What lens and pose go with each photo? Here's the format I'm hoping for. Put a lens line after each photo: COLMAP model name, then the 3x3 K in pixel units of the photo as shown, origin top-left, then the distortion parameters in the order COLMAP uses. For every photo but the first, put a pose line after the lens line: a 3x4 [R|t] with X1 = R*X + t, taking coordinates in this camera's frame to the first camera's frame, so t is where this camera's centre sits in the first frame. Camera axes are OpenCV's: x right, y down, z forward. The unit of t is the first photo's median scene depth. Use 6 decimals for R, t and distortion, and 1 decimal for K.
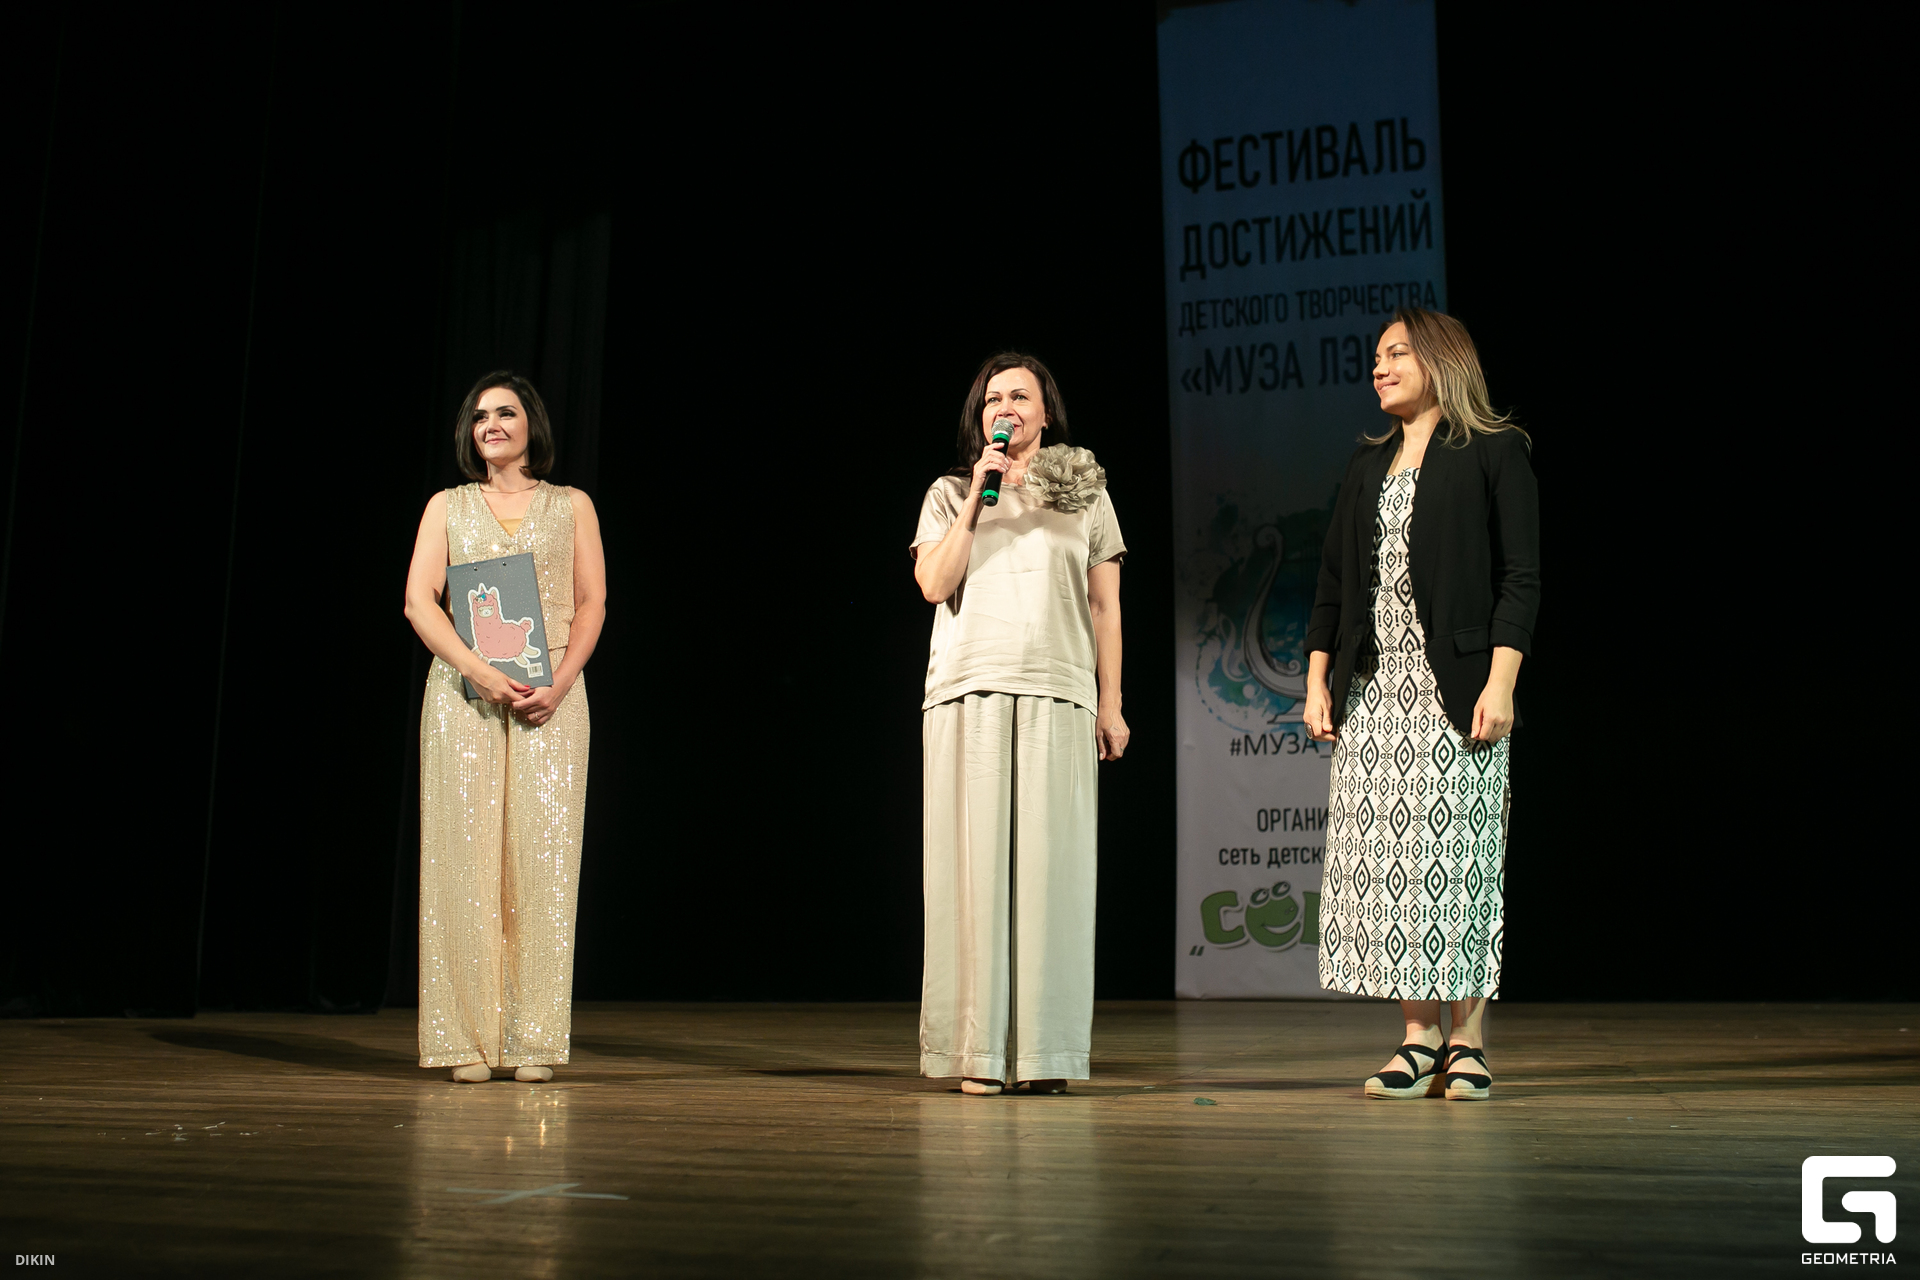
lens RADIAL K [[1823.8, 0, 960.0], [0, 1823.8, 640.0], [0, 0, 1]] dist [-0.067010, 0.095828]
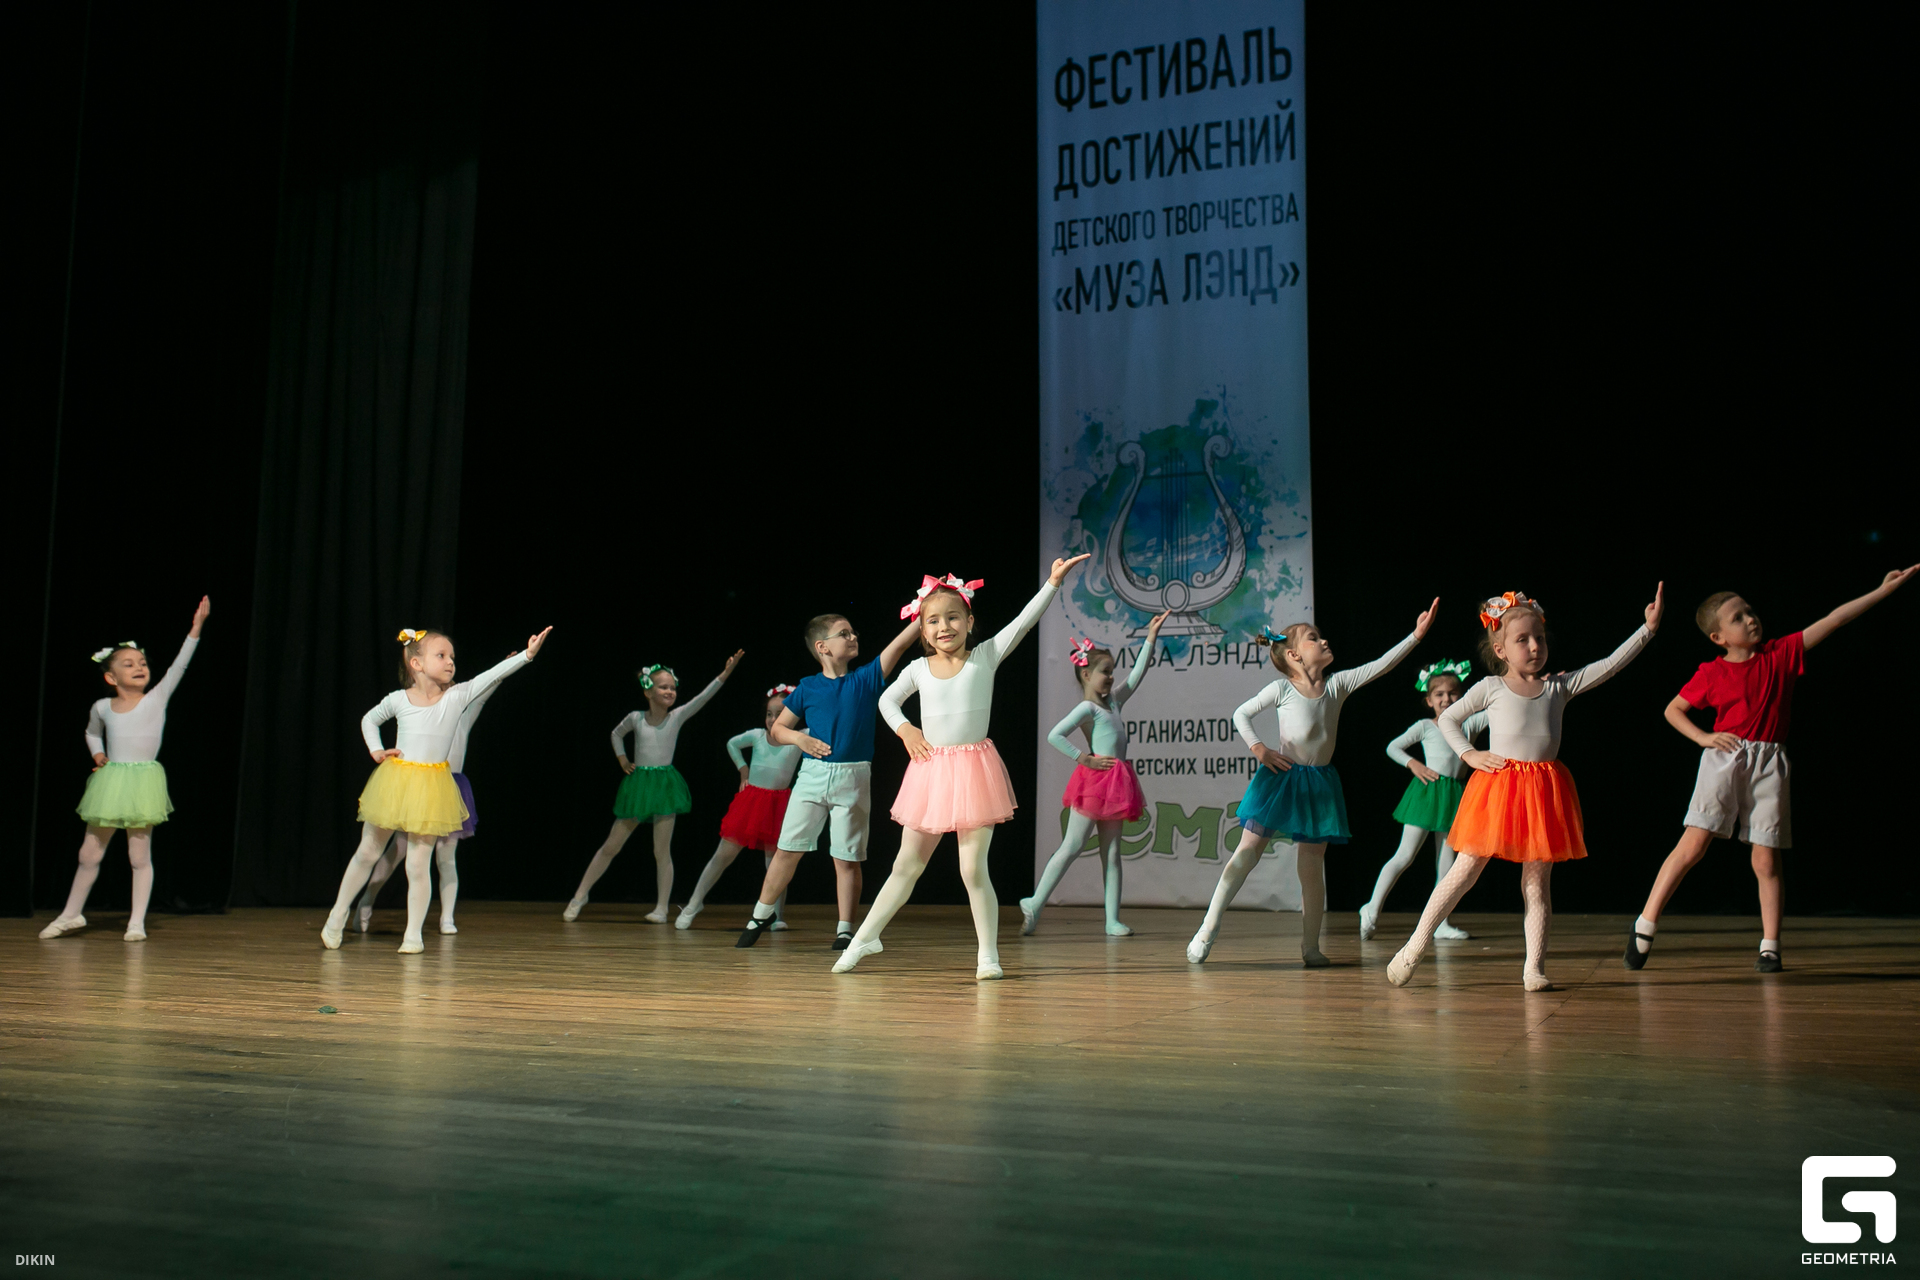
lens RADIAL K [[1823.8, 0, 960.0], [0, 1823.8, 640.0], [0, 0, 1]] dist [-0.067010, 0.095828]
pose [[0.994020, -0.008633, -0.108856, 0.181516], [0.014628, 0.998412, 0.054394, -0.009419], [0.108214, -0.055661, 0.992568, -0.023020]]
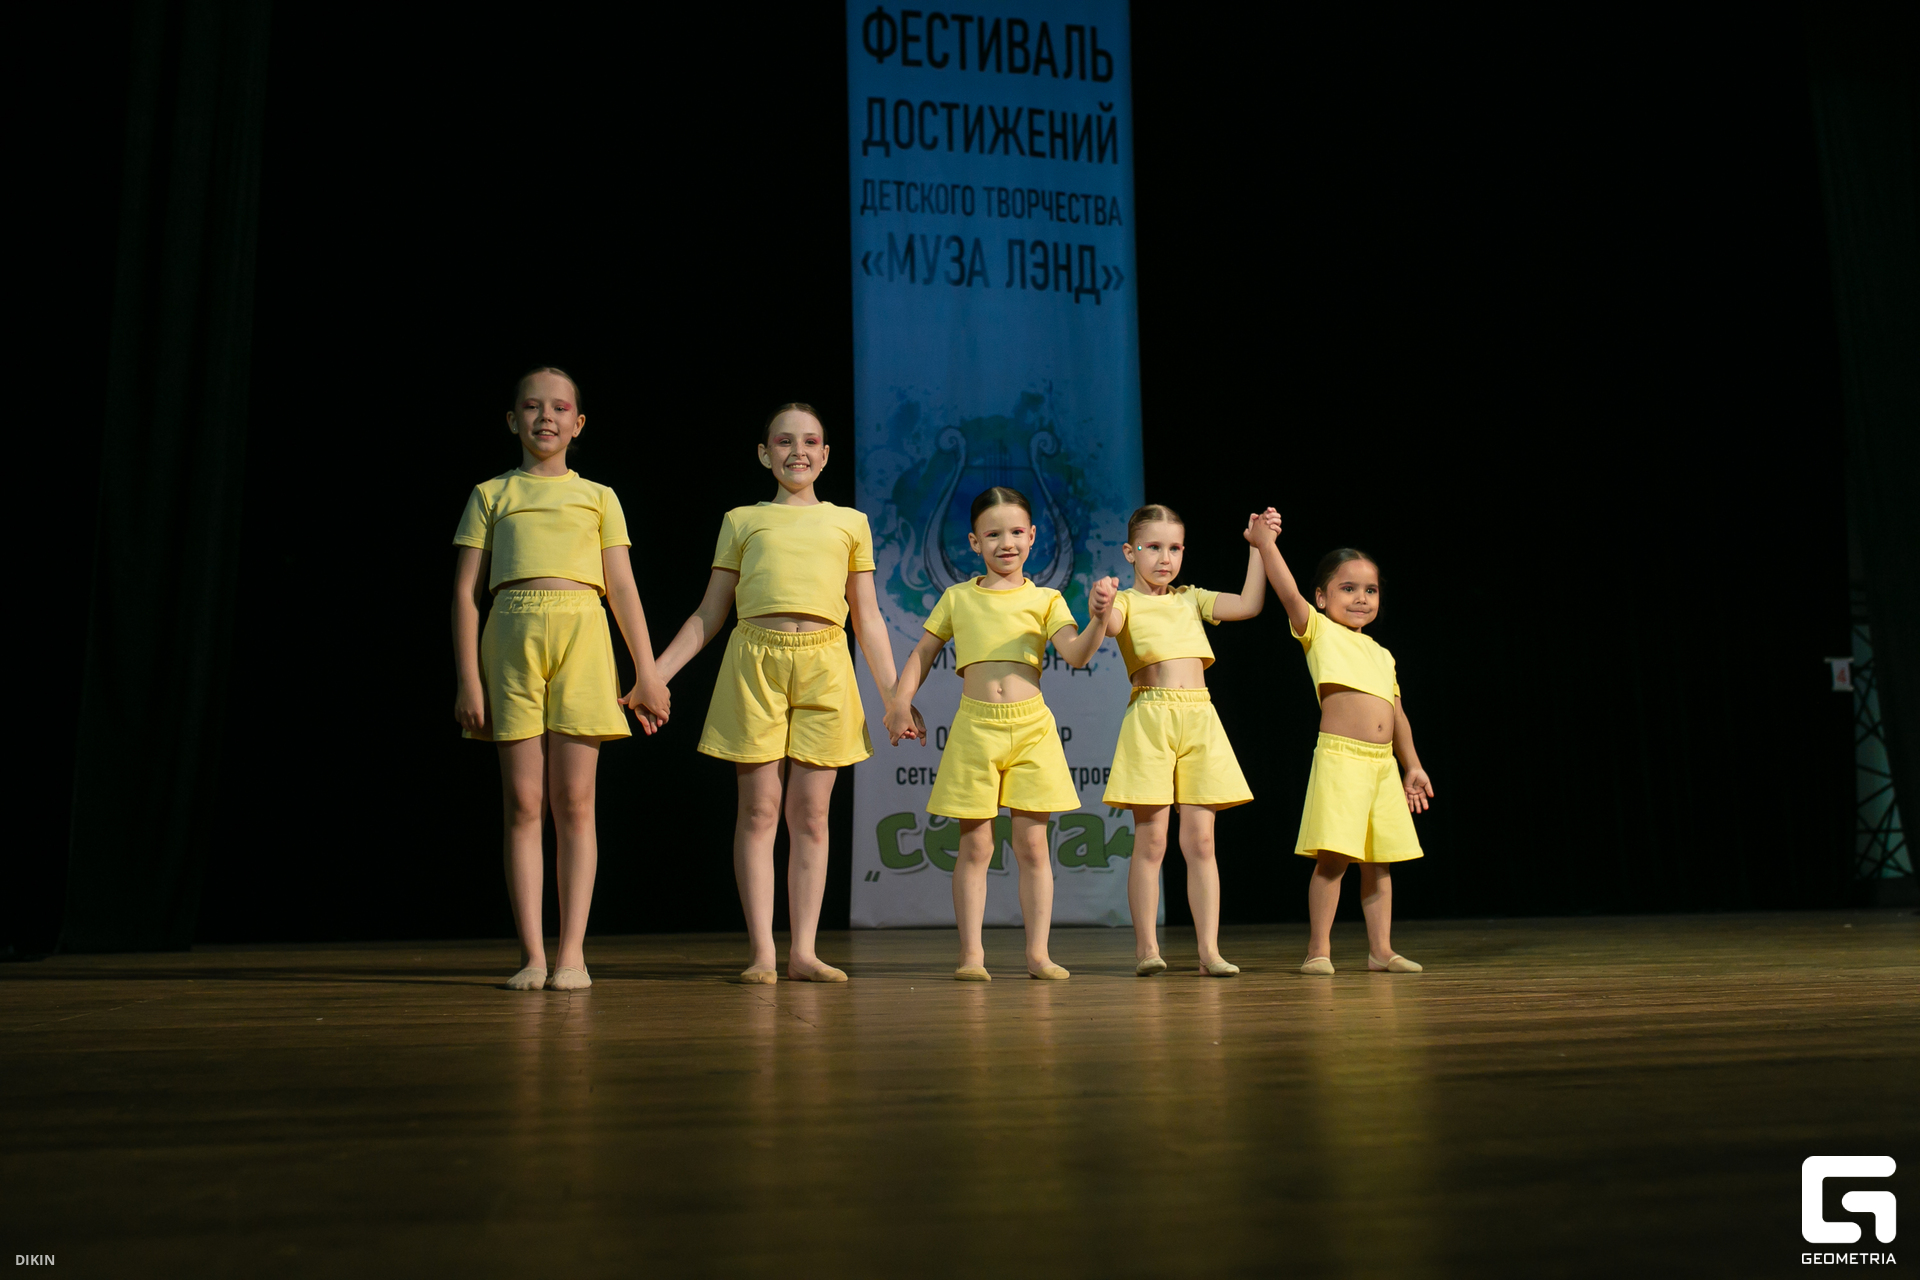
lens RADIAL K [[1823.8, 0, 960.0], [0, 1823.8, 640.0], [0, 0, 1]] dist [-0.067010, 0.095828]
pose [[0.886607, 0.052465, 0.459539, -0.251914], [-0.064932, 0.997825, 0.011355, 0.035473], [-0.457944, -0.039906, 0.888085, 0.152060]]
